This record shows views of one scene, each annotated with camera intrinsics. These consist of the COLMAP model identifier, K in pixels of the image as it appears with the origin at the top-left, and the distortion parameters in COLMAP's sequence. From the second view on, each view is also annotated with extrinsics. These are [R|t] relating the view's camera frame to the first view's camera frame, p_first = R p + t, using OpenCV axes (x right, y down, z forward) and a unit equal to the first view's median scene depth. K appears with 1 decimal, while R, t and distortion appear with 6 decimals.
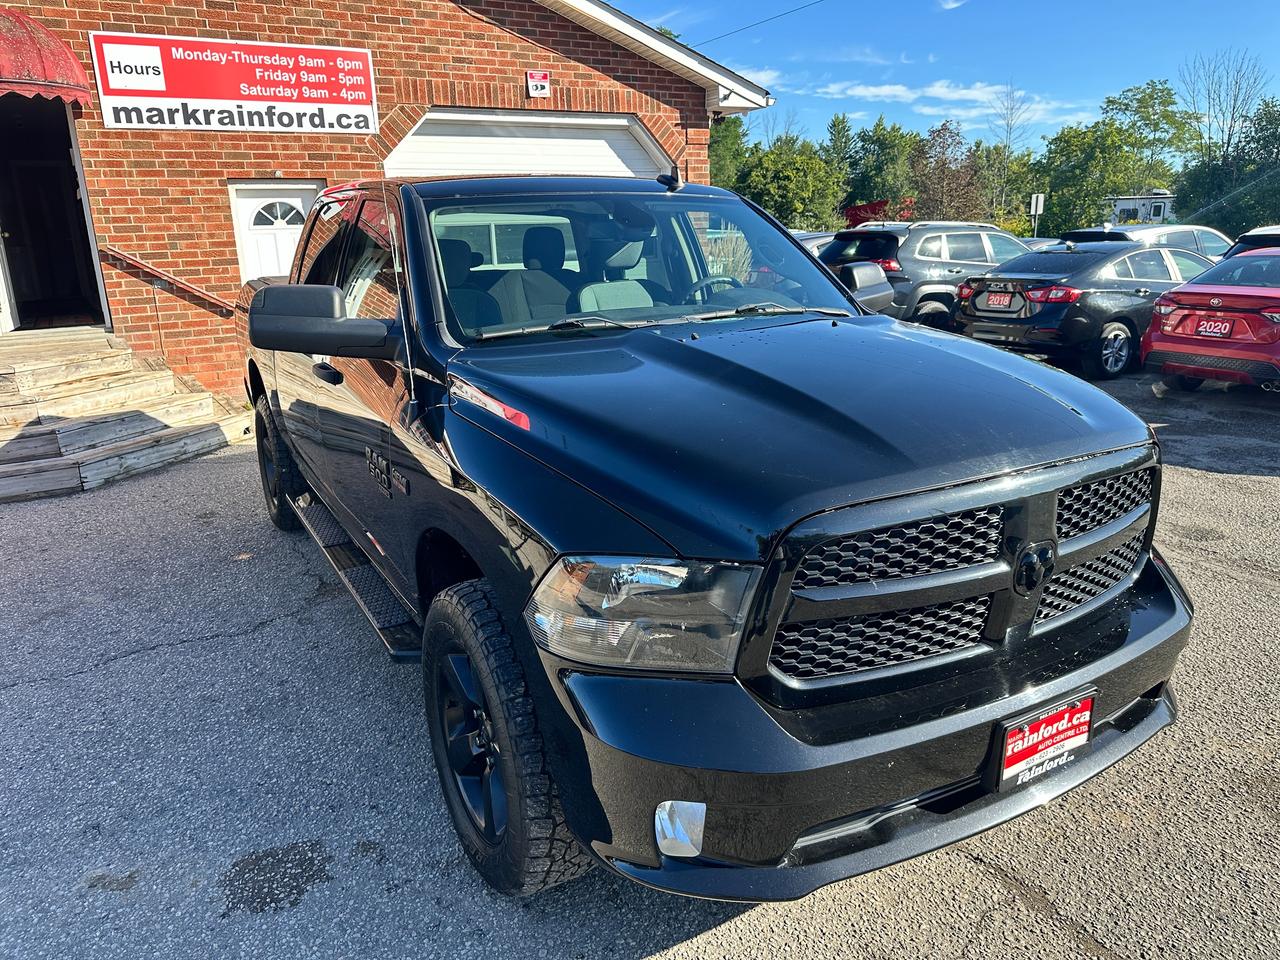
lens RADIAL K [[901.2, 0, 640.0], [0, 901.2, 480.0], [0, 0, 1]] dist [0.003172, -0.010881]
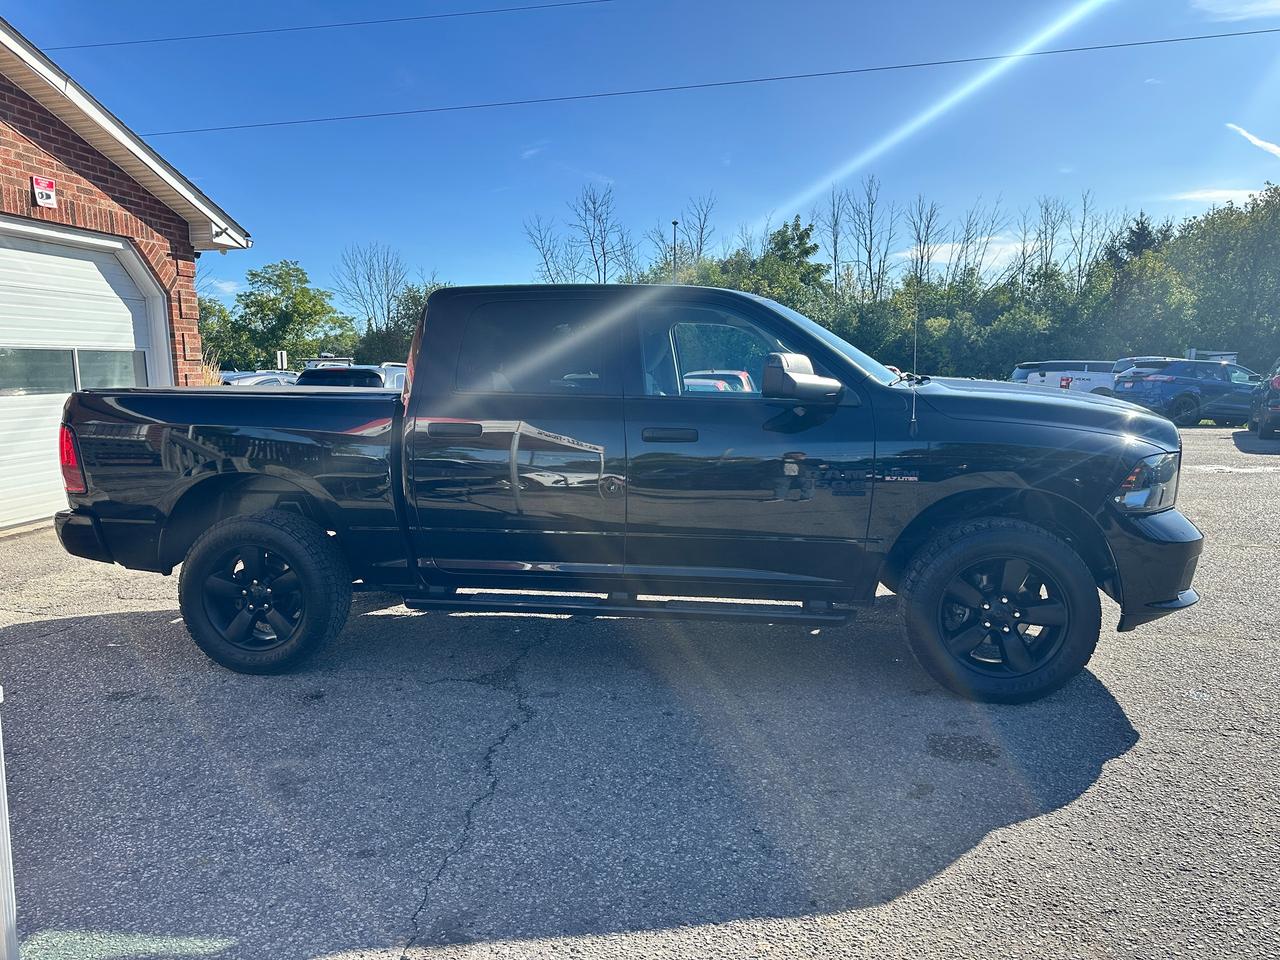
lens RADIAL K [[901.2, 0, 640.0], [0, 901.2, 480.0], [0, 0, 1]] dist [0.003172, -0.010881]
pose [[0.623471, -0.082126, 0.777521, -0.492685], [0.215113, 0.974106, -0.069603, 0.006674], [-0.751672, 0.210651, 0.624993, 0.113833]]
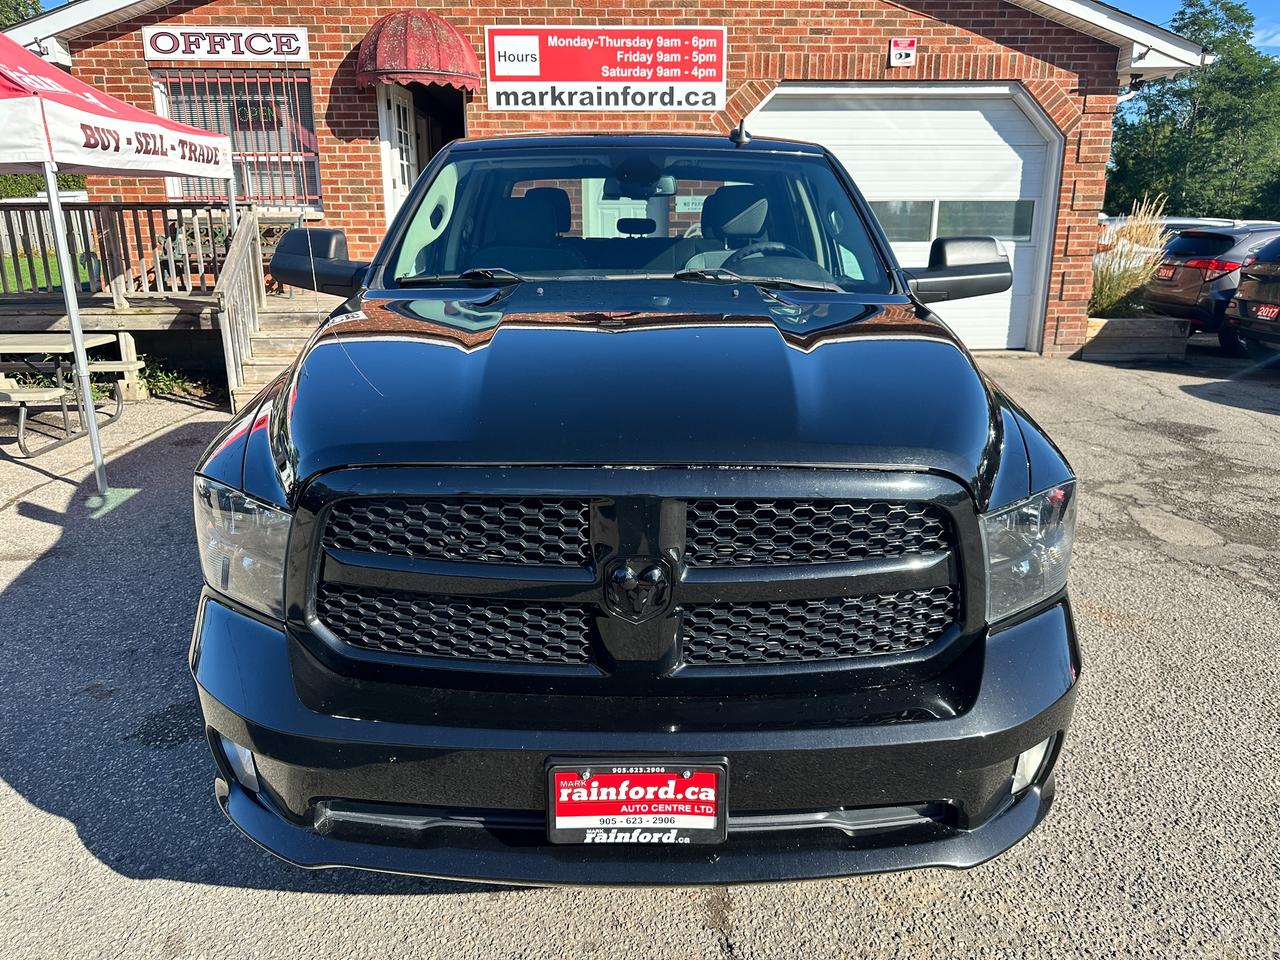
lens RADIAL K [[899.6, 0, 638.3], [0, 899.6, 487.8], [0, 0, 1]] dist [0.004613, -0.008158]
pose [[0.871732, 0.164402, -0.461580, 0.169355], [-0.154716, 0.986192, 0.059059, -0.007766], [0.464916, 0.019930, 0.885131, 0.062599]]
